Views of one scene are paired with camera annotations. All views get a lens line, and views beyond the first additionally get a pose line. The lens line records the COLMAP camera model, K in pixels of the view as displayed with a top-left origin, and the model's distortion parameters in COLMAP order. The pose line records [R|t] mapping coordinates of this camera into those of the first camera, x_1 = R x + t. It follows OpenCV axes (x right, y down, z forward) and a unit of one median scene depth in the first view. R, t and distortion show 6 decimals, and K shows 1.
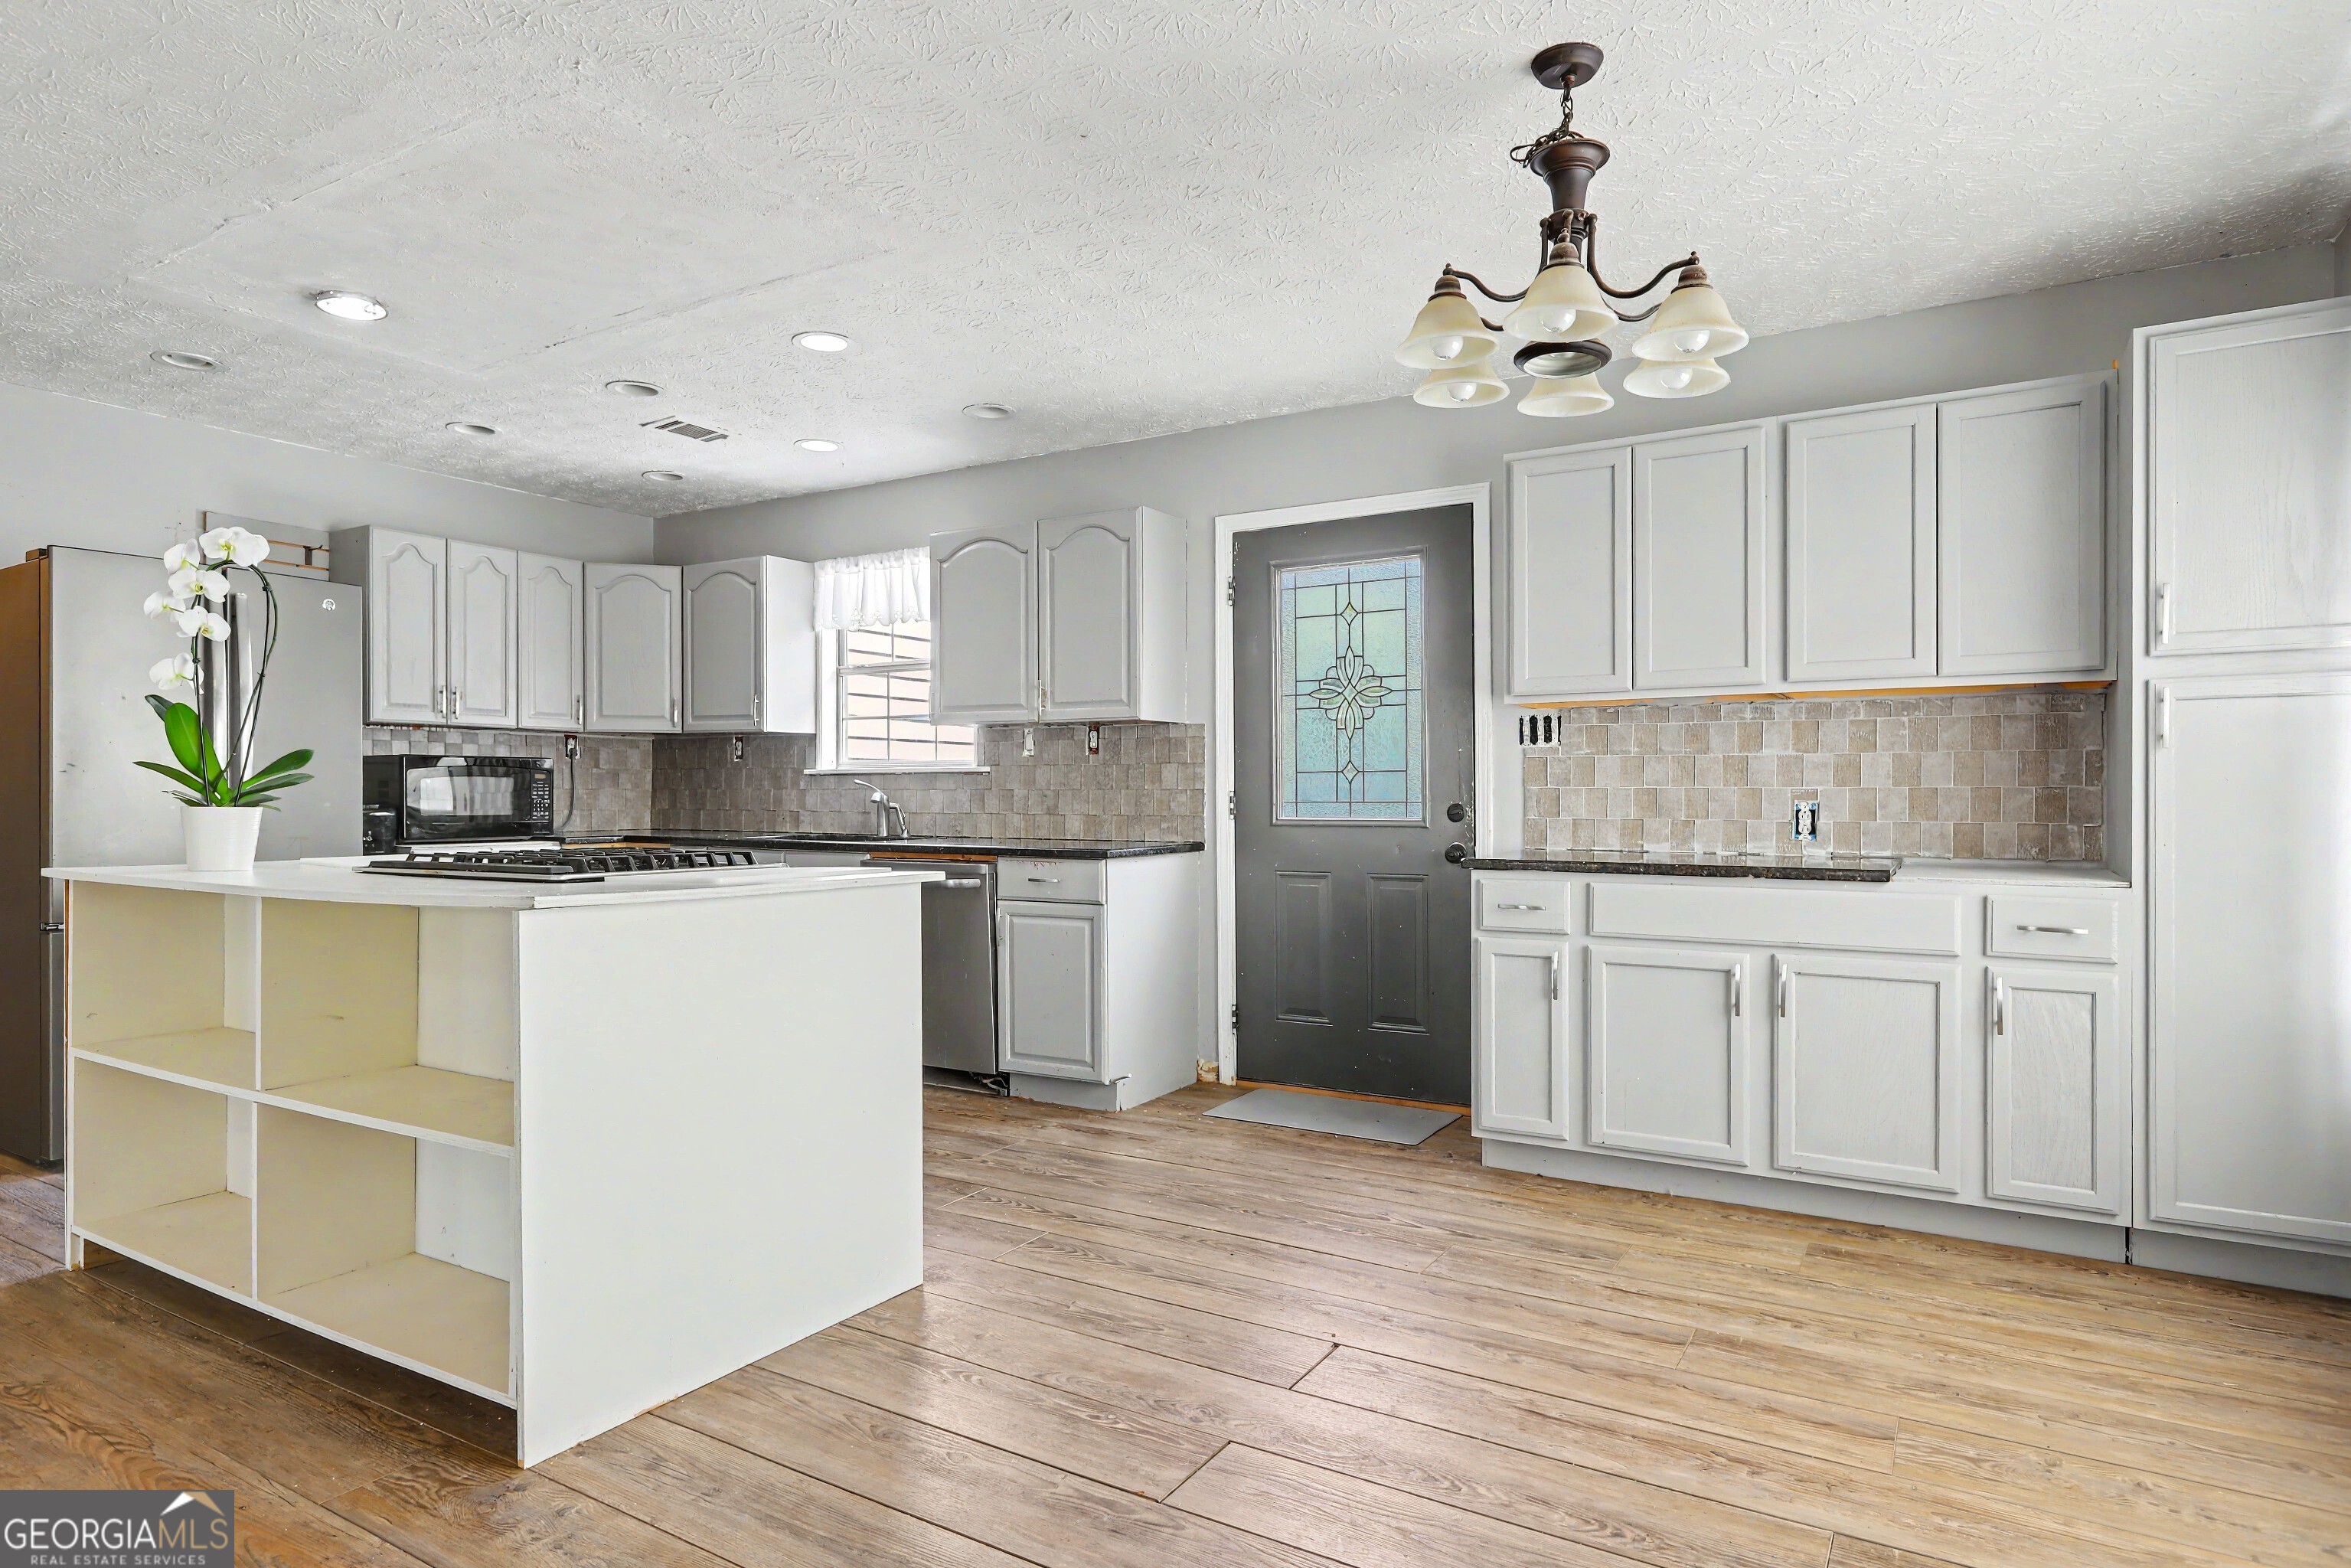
lens RADIAL K [[1319.6, 0, 1160.3], [0, 1319.6, 800.5], [0, 0, 1]] dist [-0.003873, 0.006538]
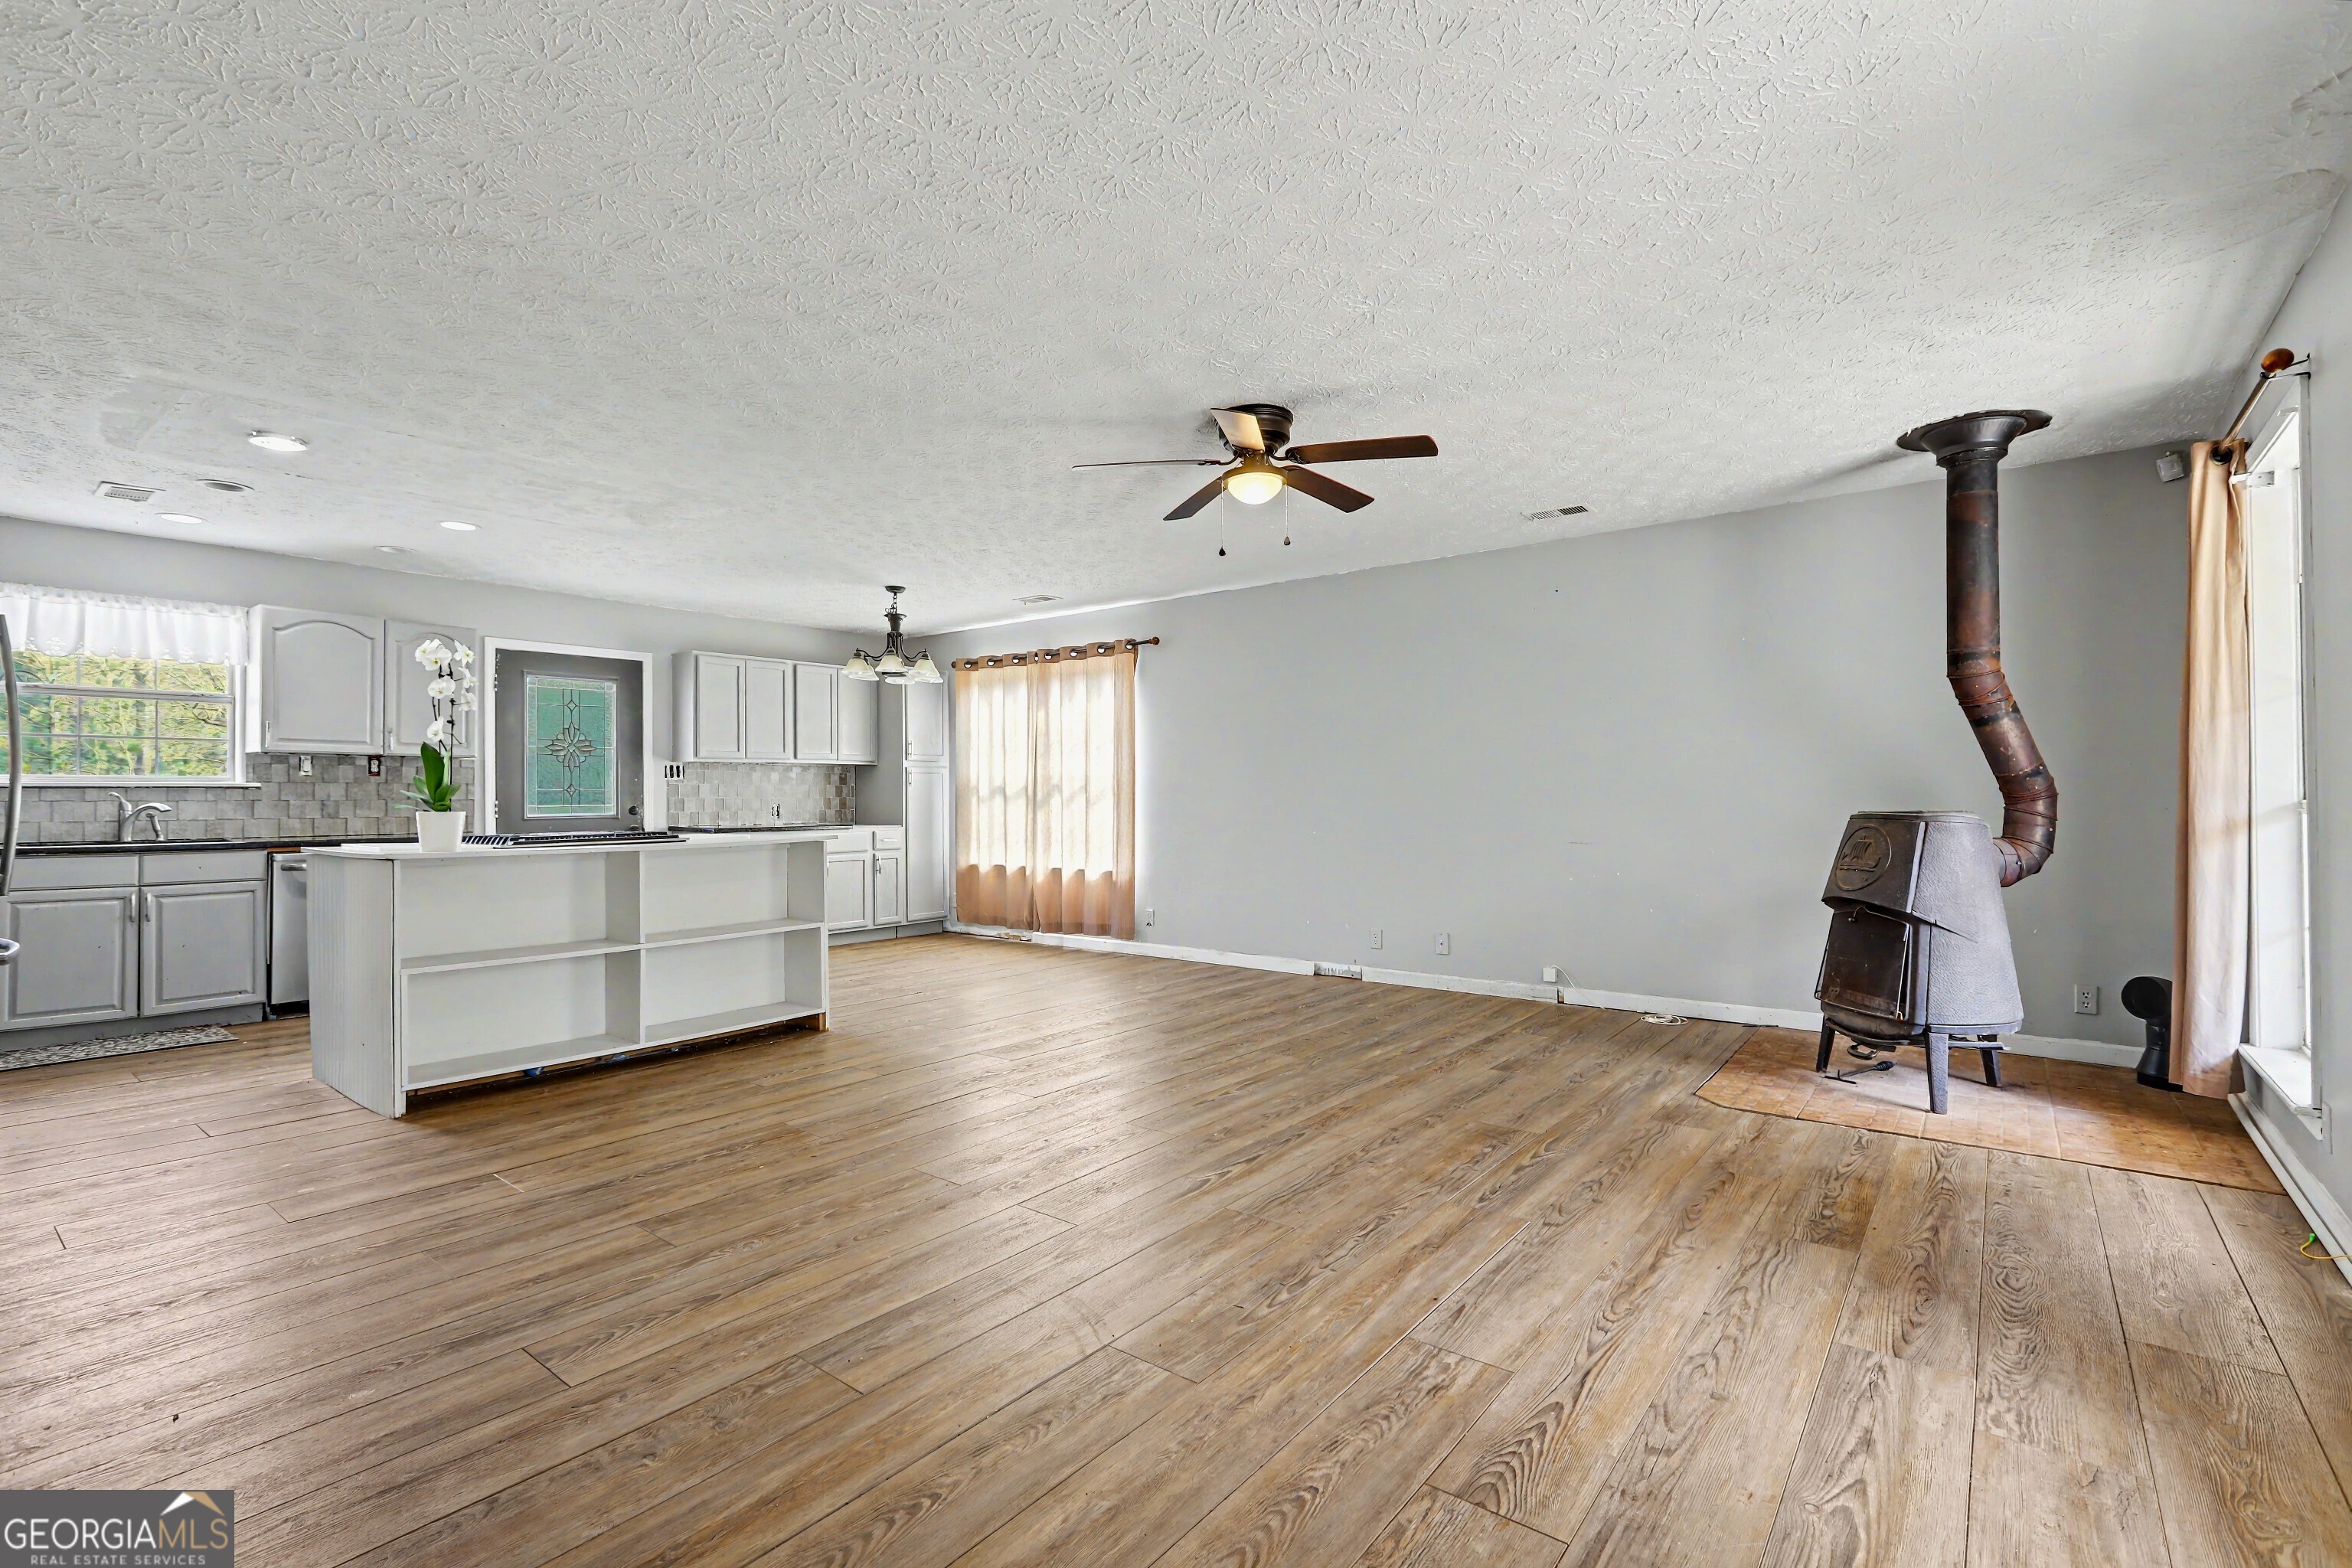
lens RADIAL K [[1065.1, 0, 1163.9], [0, 1065.1, 783.5], [0, 0, 1]] dist [-0.004128, 0.002752]
pose [[0.127817, 0.011781, 0.991728, -1.461139], [0.010357, 0.999859, -0.013212, -0.002860], [-0.991744, 0.011960, 0.127677, -0.028063]]
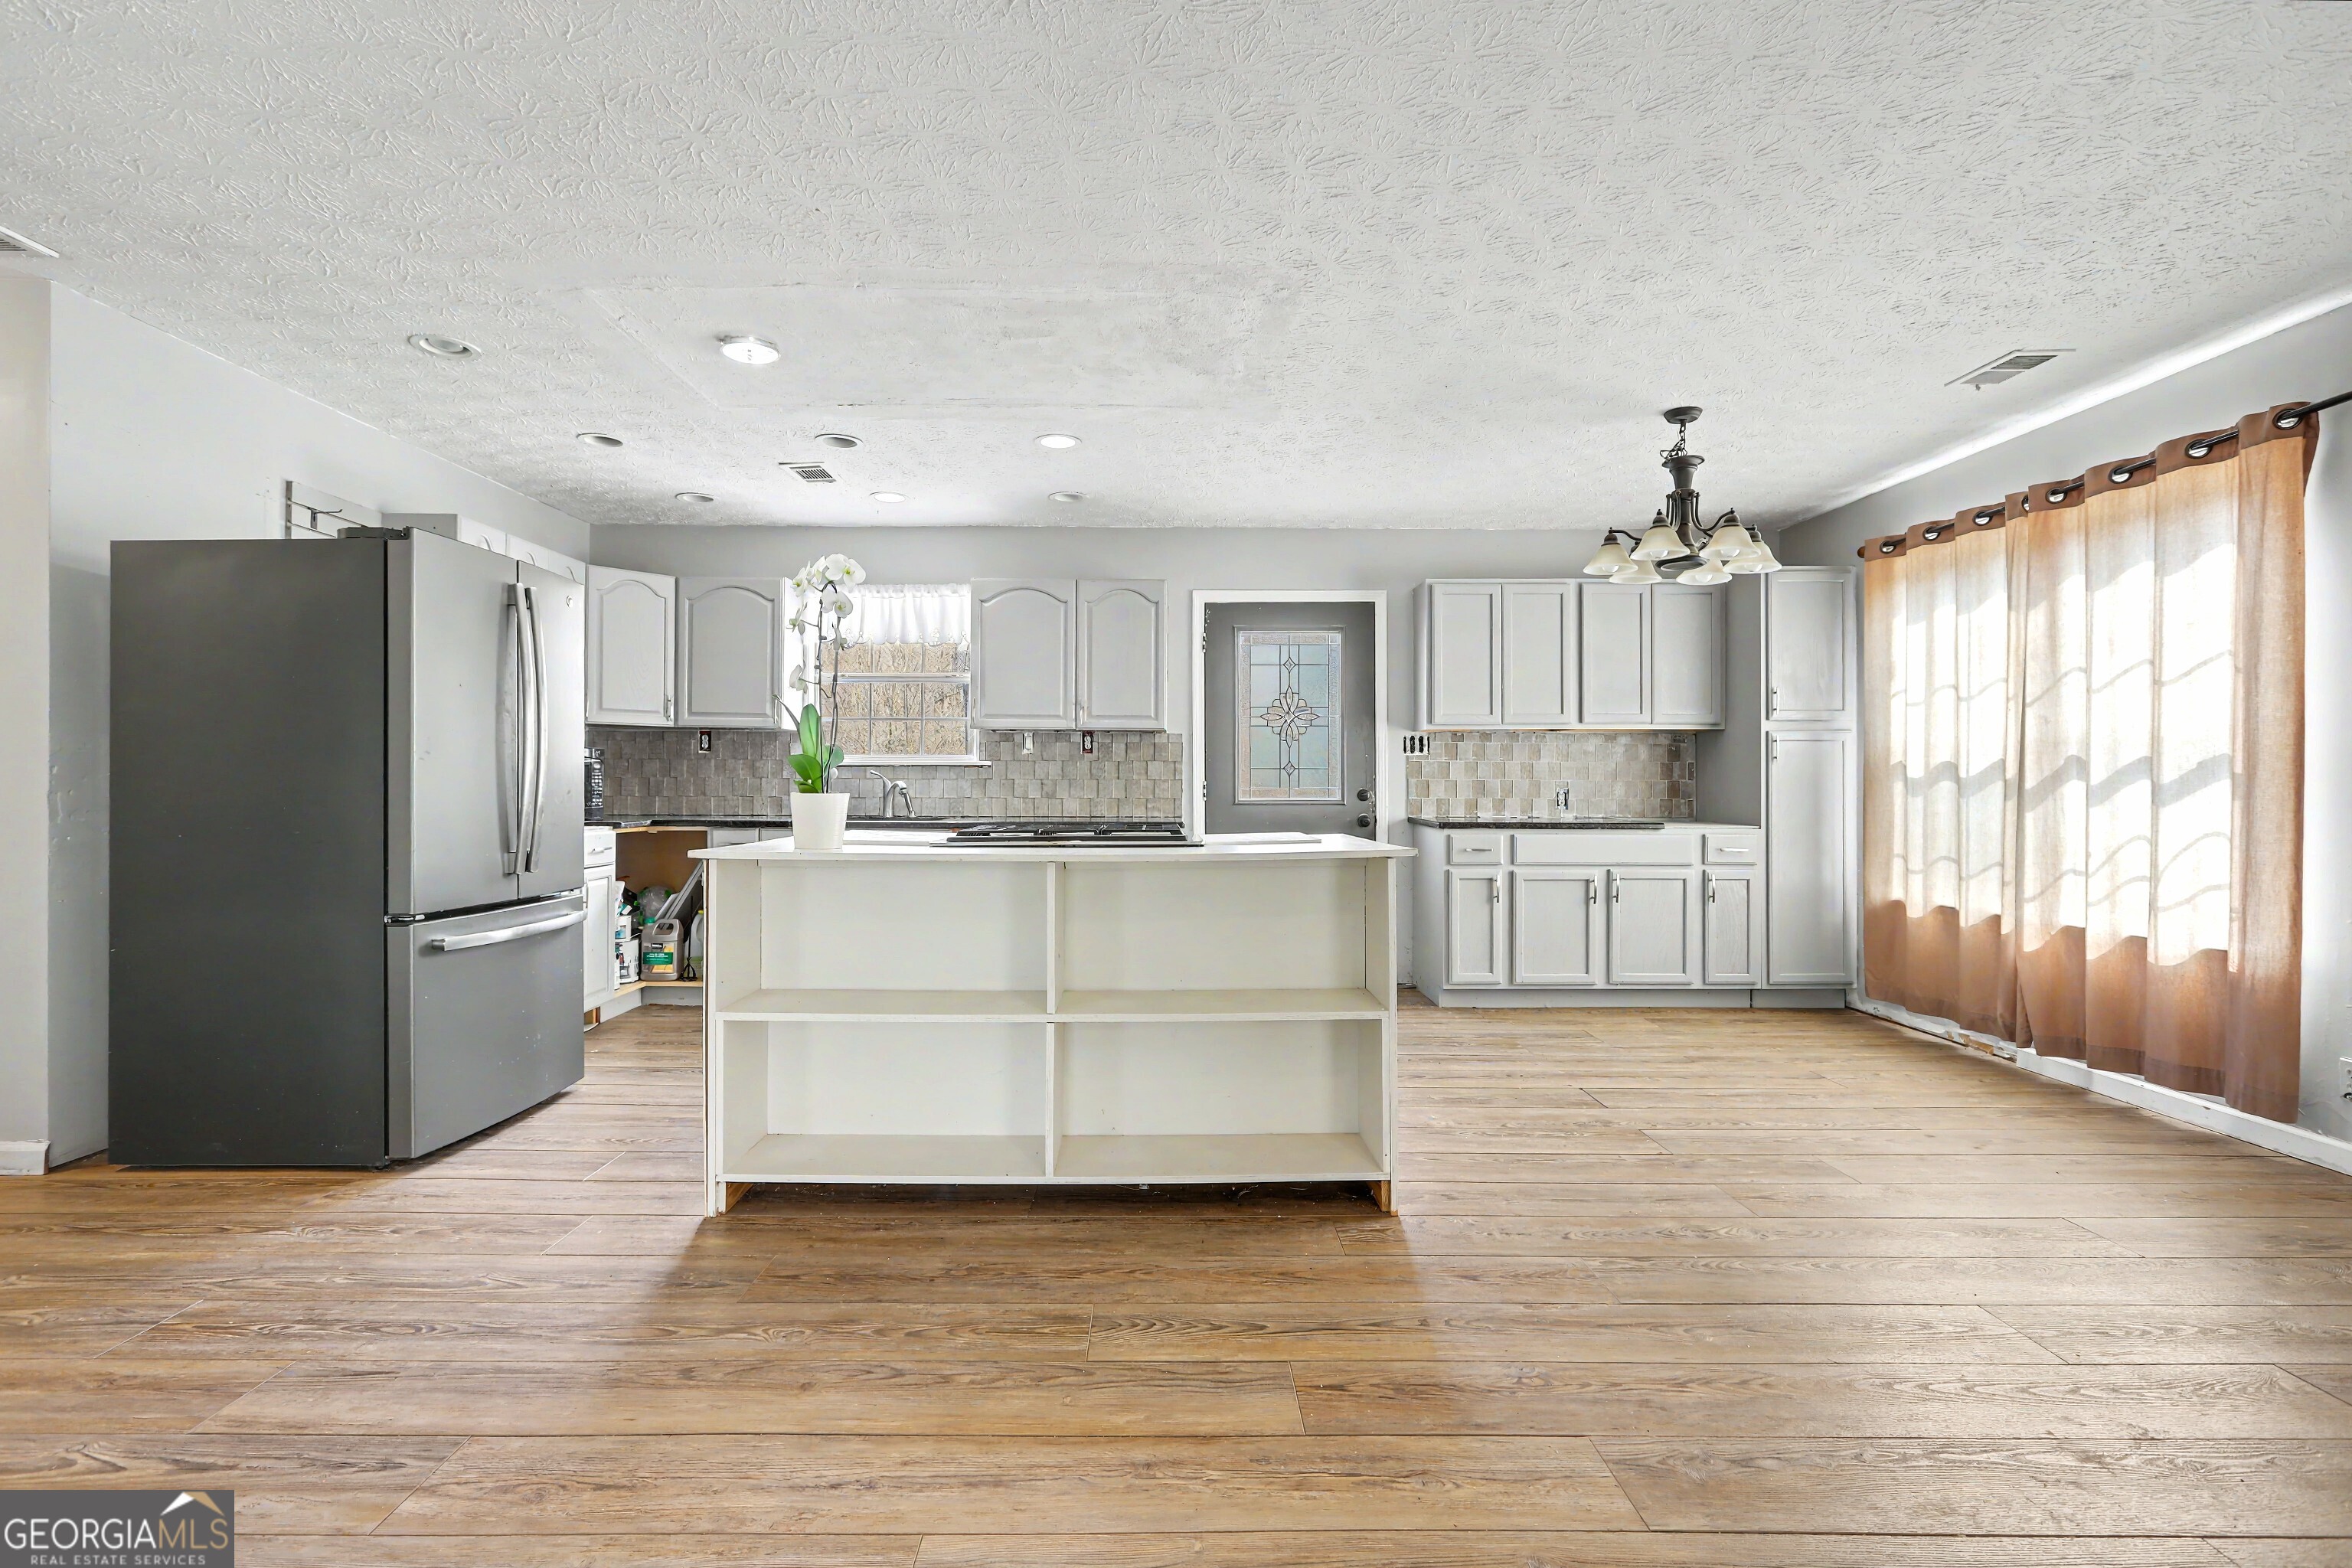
lens RADIAL K [[1065.1, 0, 1162.8], [0, 1065.1, 779.7], [0, 0, 1]] dist [-0.004128, 0.002752]
pose [[0.850815, 0.003228, 0.525455, -0.736205], [0.000309, 0.999978, -0.006644, -0.001093], [-0.525464, 0.005815, 0.850796, 0.036853]]
